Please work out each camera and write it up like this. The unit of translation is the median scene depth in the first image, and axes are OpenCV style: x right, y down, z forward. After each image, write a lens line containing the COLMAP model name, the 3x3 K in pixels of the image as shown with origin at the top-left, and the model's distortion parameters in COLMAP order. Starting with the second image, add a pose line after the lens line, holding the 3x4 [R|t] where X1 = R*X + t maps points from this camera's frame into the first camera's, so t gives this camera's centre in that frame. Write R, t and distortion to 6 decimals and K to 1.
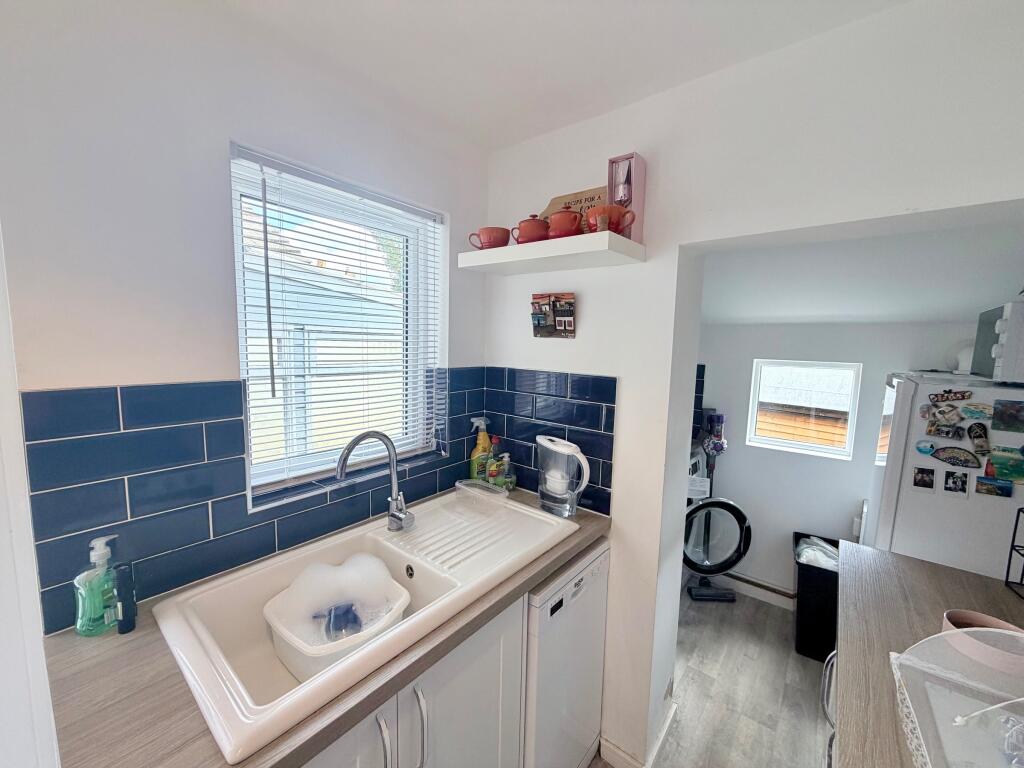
lens RADIAL K [[407.0, 0, 511.1], [0, 407.0, 382.5], [0, 0, 1]] dist [-0.000233, 0.000040]
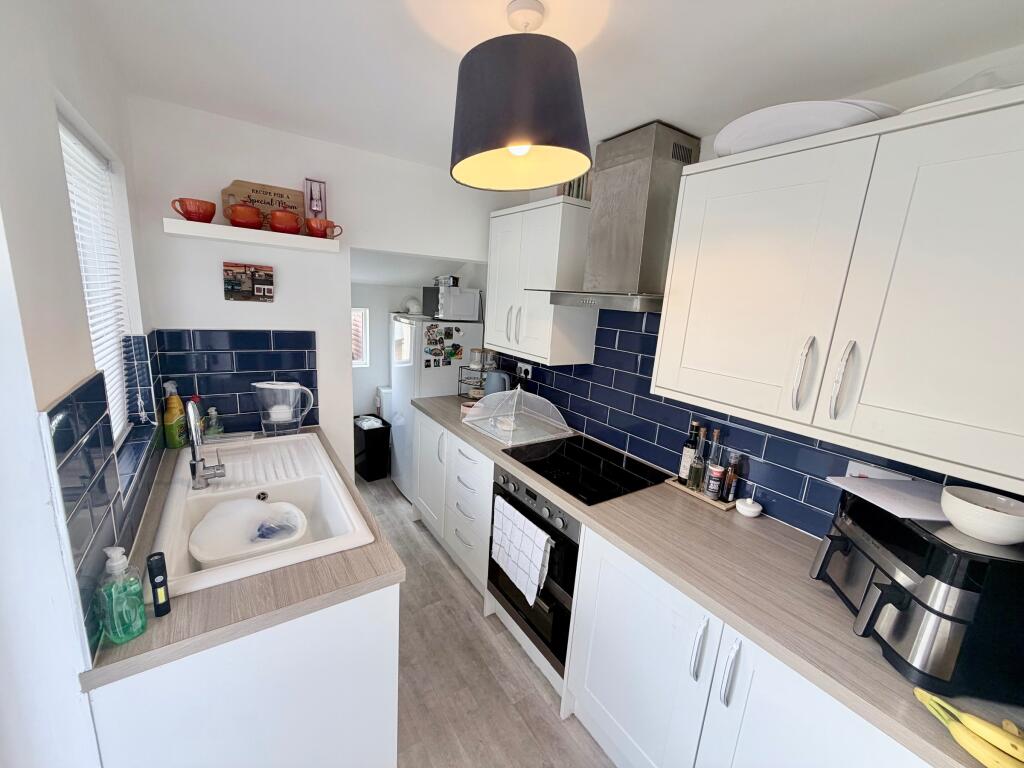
lens RADIAL K [[407.0, 0, 510.9], [0, 407.0, 385.2], [0, 0, 1]] dist [-0.000233, 0.000040]
pose [[0.287744, -0.209501, 0.934512, -0.882703], [0.043888, 0.977640, 0.205656, -0.084822], [-0.956701, -0.018163, 0.290504, -0.095058]]
